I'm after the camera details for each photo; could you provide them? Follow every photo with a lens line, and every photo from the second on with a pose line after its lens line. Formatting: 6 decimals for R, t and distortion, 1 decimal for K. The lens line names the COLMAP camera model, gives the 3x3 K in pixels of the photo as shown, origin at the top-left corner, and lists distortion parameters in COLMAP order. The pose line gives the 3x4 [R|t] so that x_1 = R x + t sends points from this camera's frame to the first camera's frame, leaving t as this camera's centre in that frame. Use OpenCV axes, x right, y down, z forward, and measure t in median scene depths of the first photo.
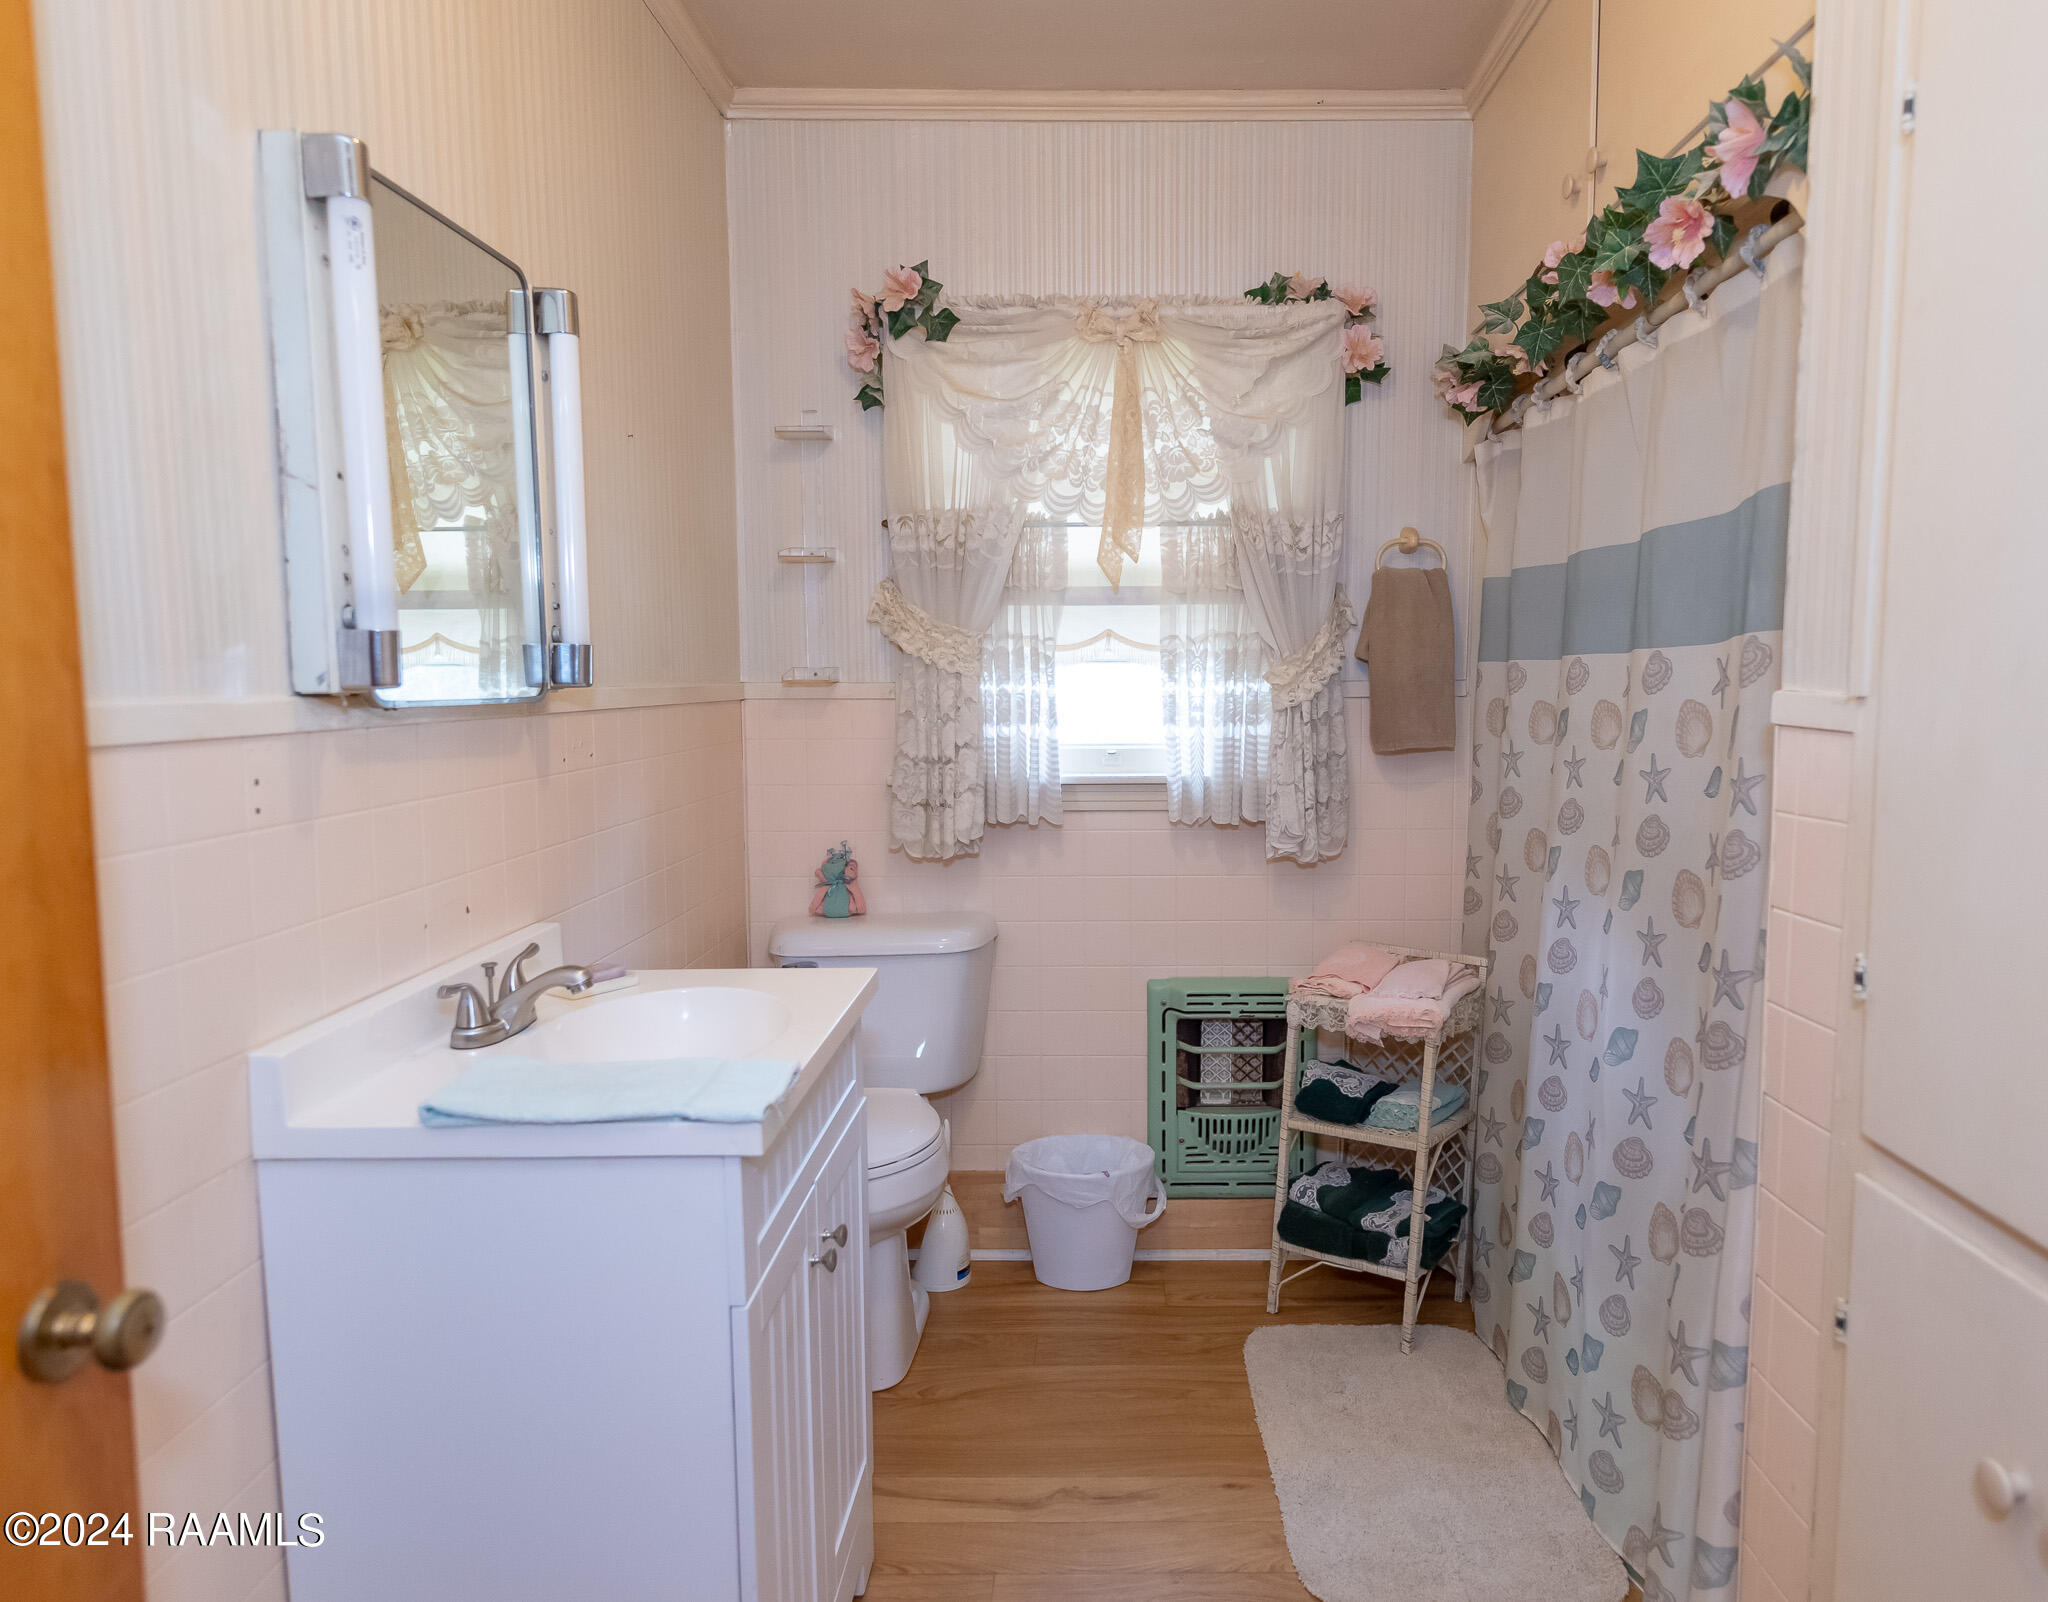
lens RADIAL K [[1268.5, 0, 1112.2], [0, 1268.5, 798.5], [0, 0, 1]] dist [0.023239, -0.016373]
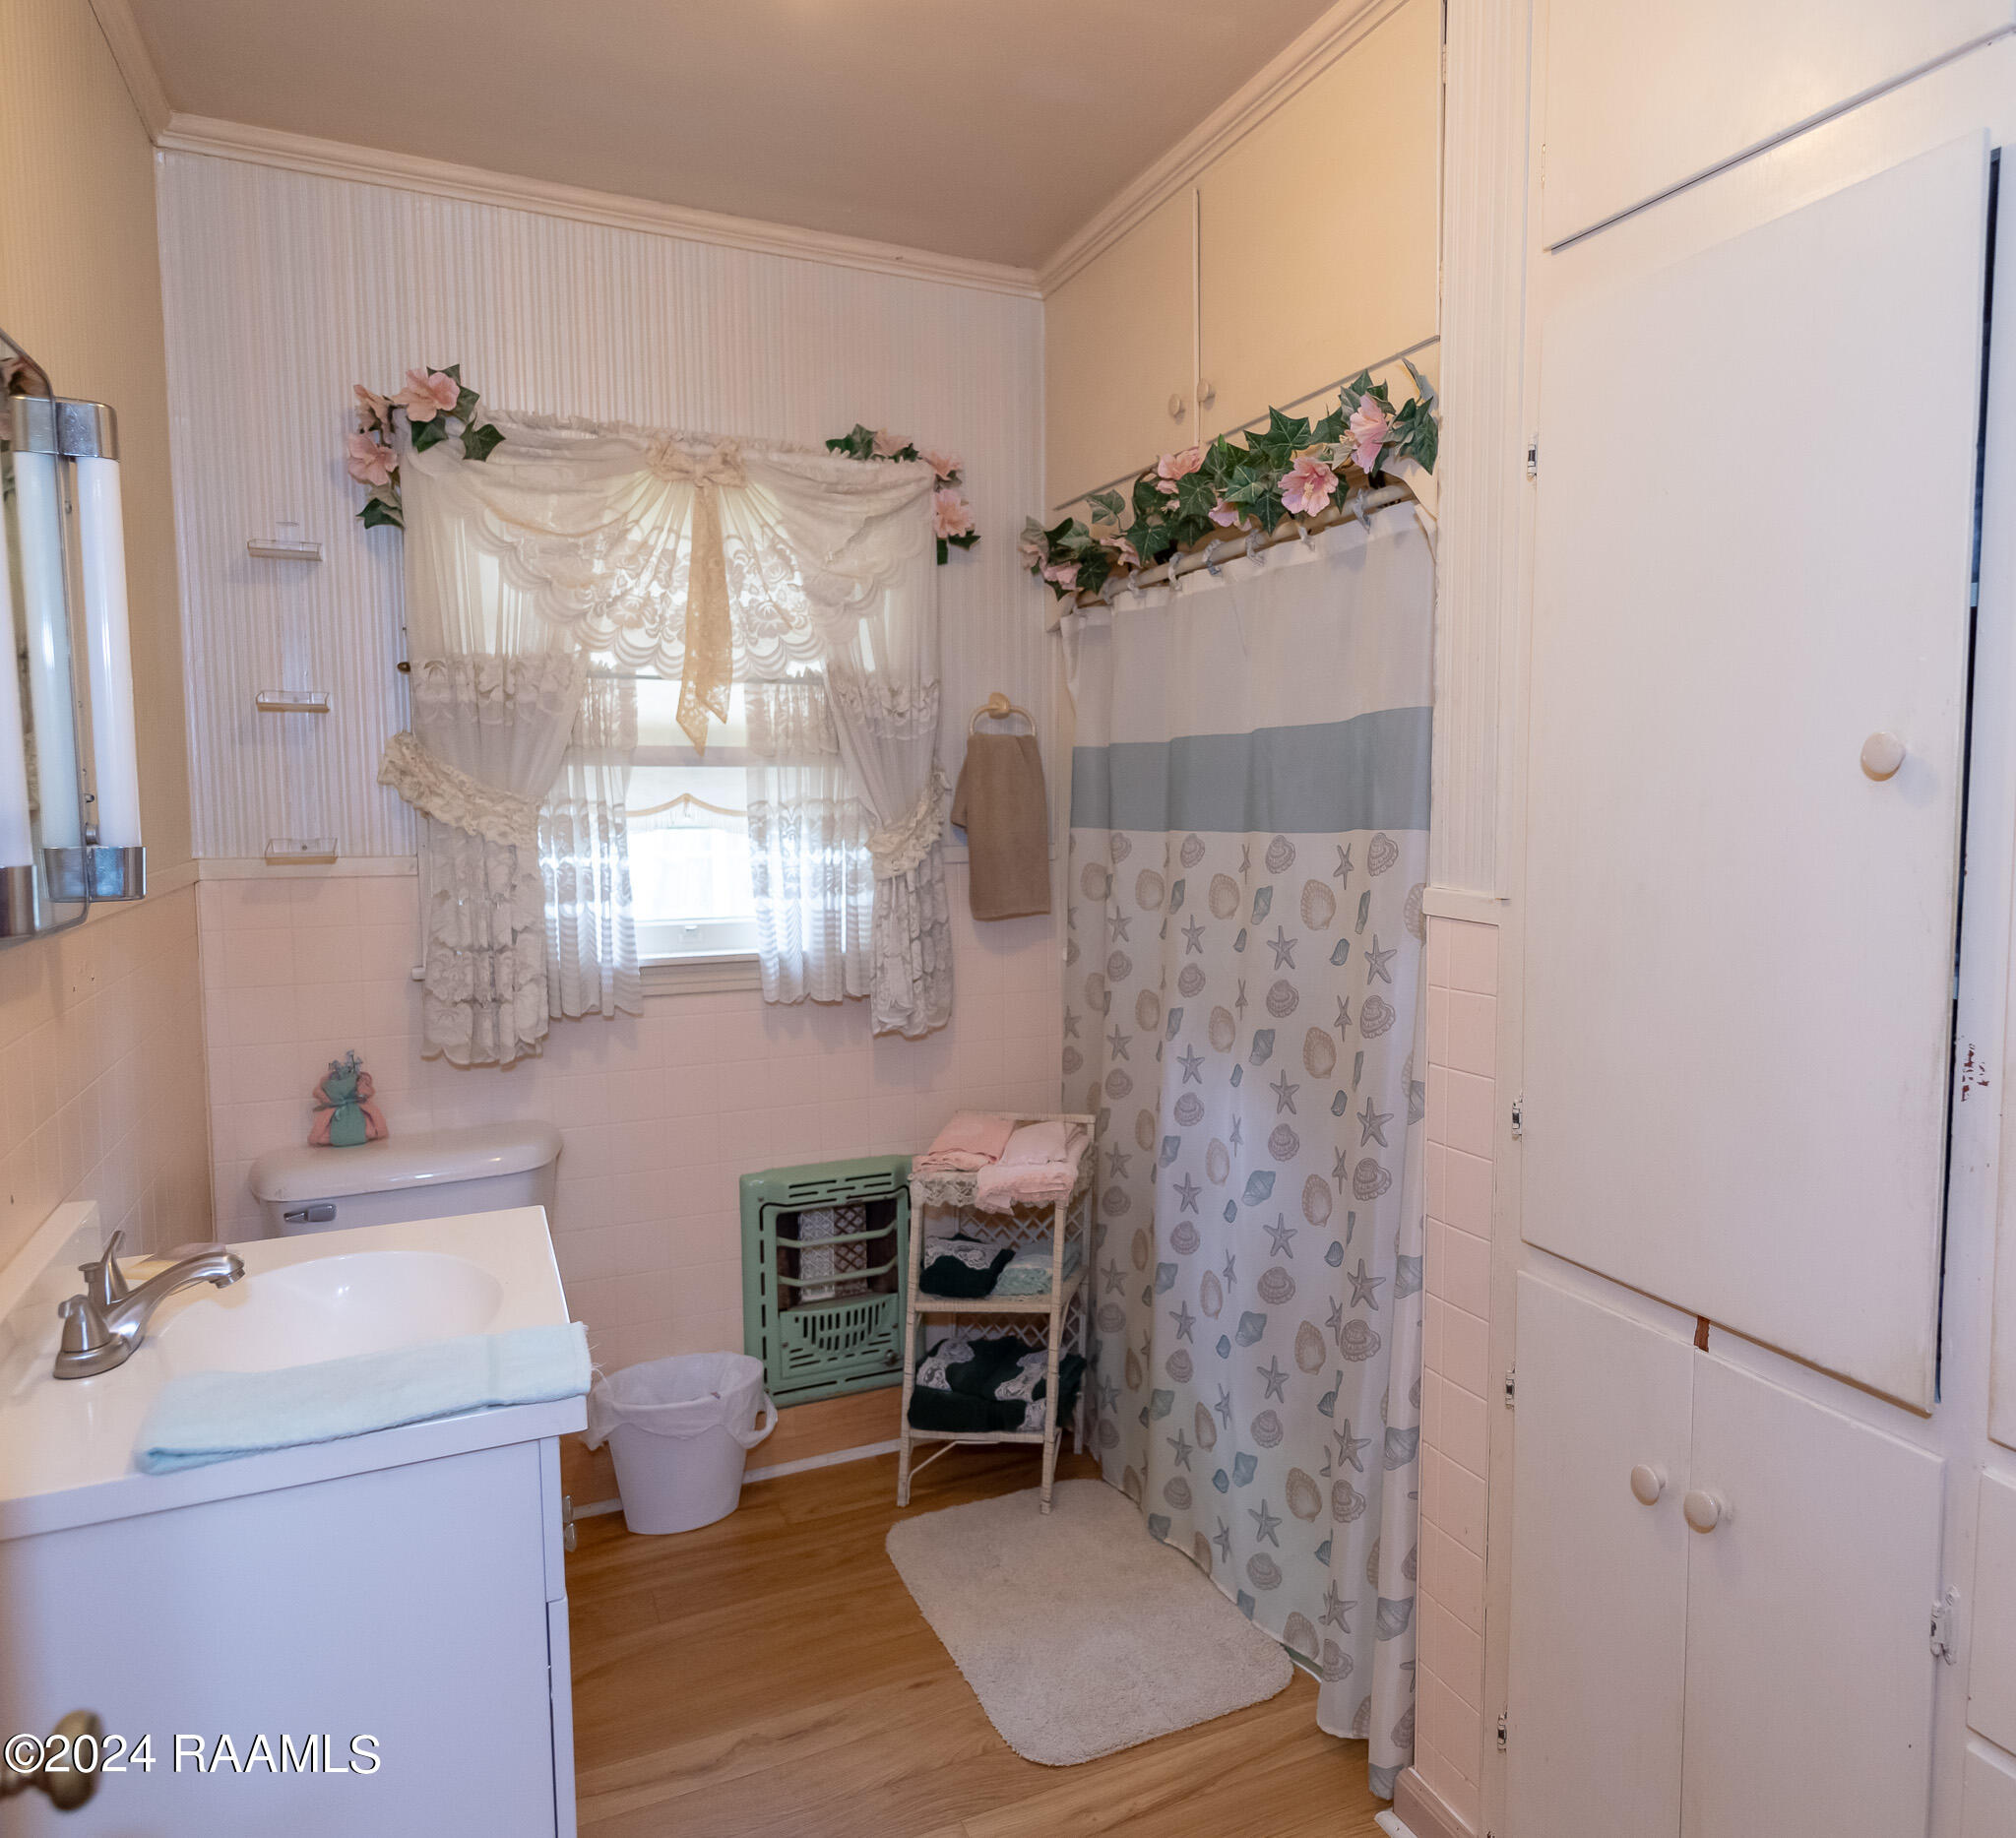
lens RADIAL K [[1397.9, 0, 1173.4], [0, 1397.9, 920.6], [0, 0, 1]] dist [0.022944, -0.017406]
pose [[0.894029, -0.037831, 0.446409, -0.150935], [0.041100, 0.999152, 0.002360, -0.032931], [-0.446120, 0.016238, 0.894826, -0.049035]]
